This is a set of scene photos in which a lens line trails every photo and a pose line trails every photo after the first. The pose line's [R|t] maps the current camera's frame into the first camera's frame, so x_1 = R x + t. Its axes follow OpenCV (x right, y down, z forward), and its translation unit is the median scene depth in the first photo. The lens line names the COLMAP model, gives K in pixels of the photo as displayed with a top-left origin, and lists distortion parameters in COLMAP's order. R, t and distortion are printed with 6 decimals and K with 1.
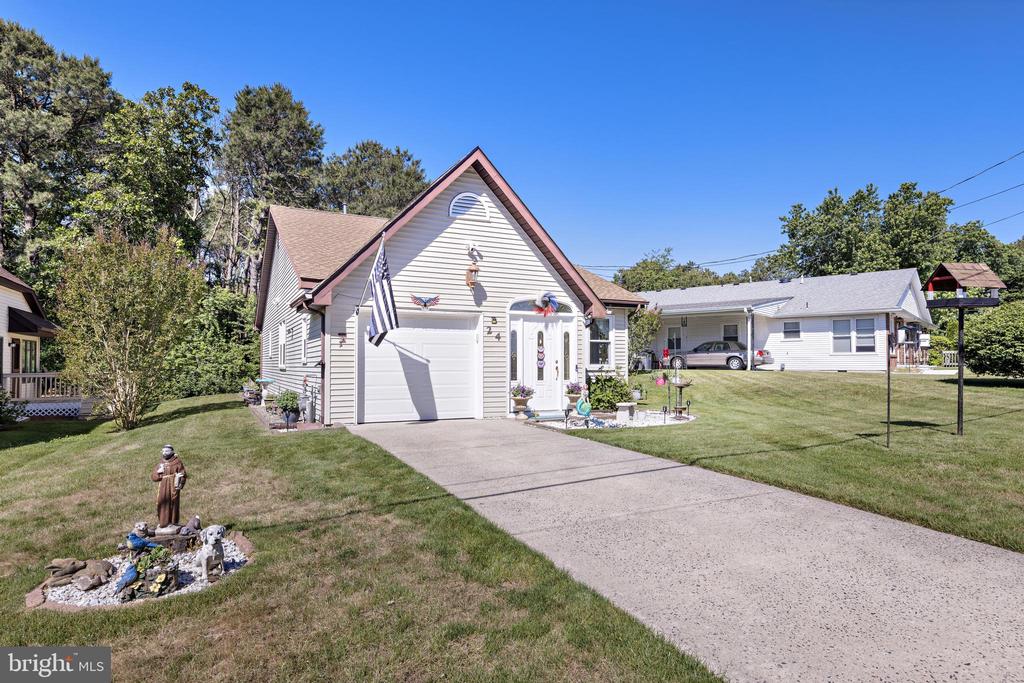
lens RADIAL K [[592.0, 0, 514.0], [0, 592.0, 359.7], [0, 0, 1]] dist [0.000181, 0.001379]
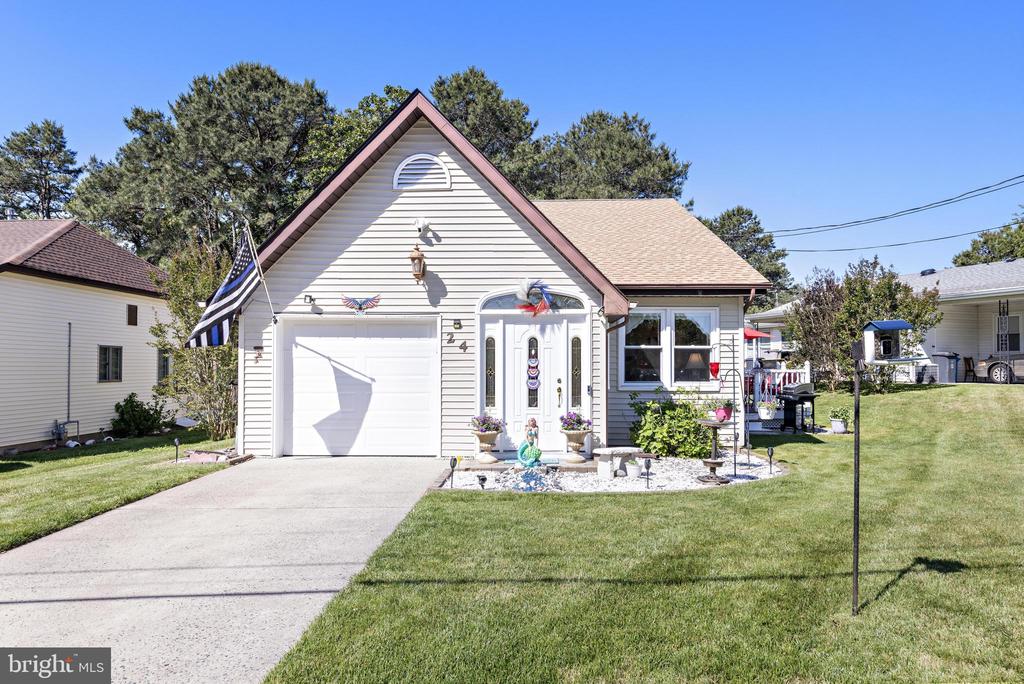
lens RADIAL K [[672.6, 0, 515.8], [0, 672.6, 361.1], [0, 0, 1]] dist [0.005711, 0.000808]
pose [[0.877211, -0.004477, -0.480084, 0.412928], [0.003426, 0.999989, -0.003066, -0.017665], [0.480093, 0.001044, 0.877217, 0.299056]]
